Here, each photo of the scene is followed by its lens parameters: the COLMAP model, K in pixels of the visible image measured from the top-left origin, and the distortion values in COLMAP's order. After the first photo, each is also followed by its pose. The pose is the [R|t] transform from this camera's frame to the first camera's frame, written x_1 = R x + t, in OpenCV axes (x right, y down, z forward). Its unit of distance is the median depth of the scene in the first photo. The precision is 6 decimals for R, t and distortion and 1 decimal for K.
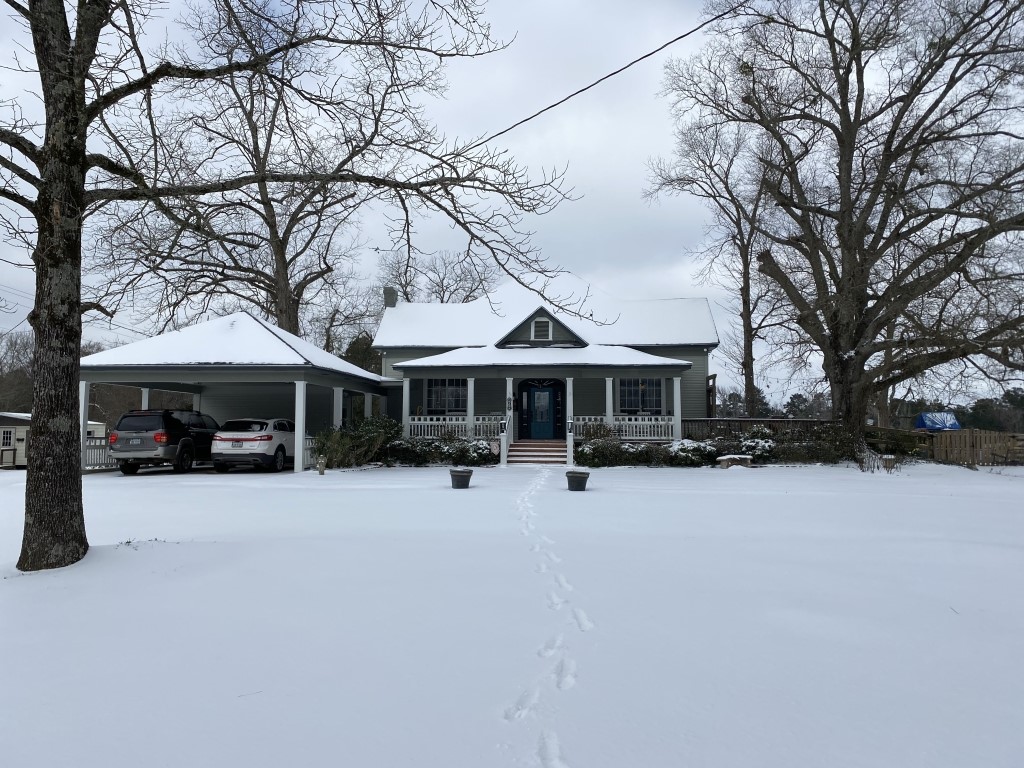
lens RADIAL K [[827.1, 0, 509.8], [0, 827.1, 383.3], [0, 0, 1]] dist [0.004989, -0.005041]
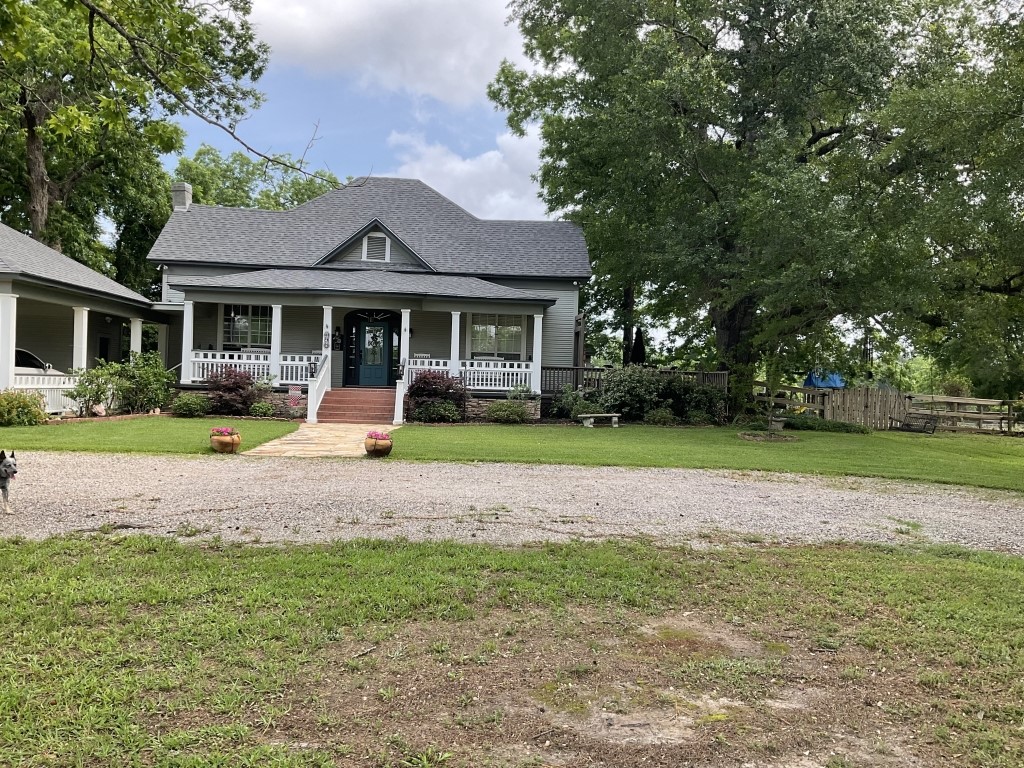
lens RADIAL K [[827.1, 0, 513.2], [0, 827.1, 384.3], [0, 0, 1]] dist [0.004989, -0.005041]
pose [[0.989922, 0.028460, 0.138722, 0.065927], [-0.037794, 0.997161, 0.065120, 0.009141], [-0.136475, -0.069706, 0.988188, 0.202287]]
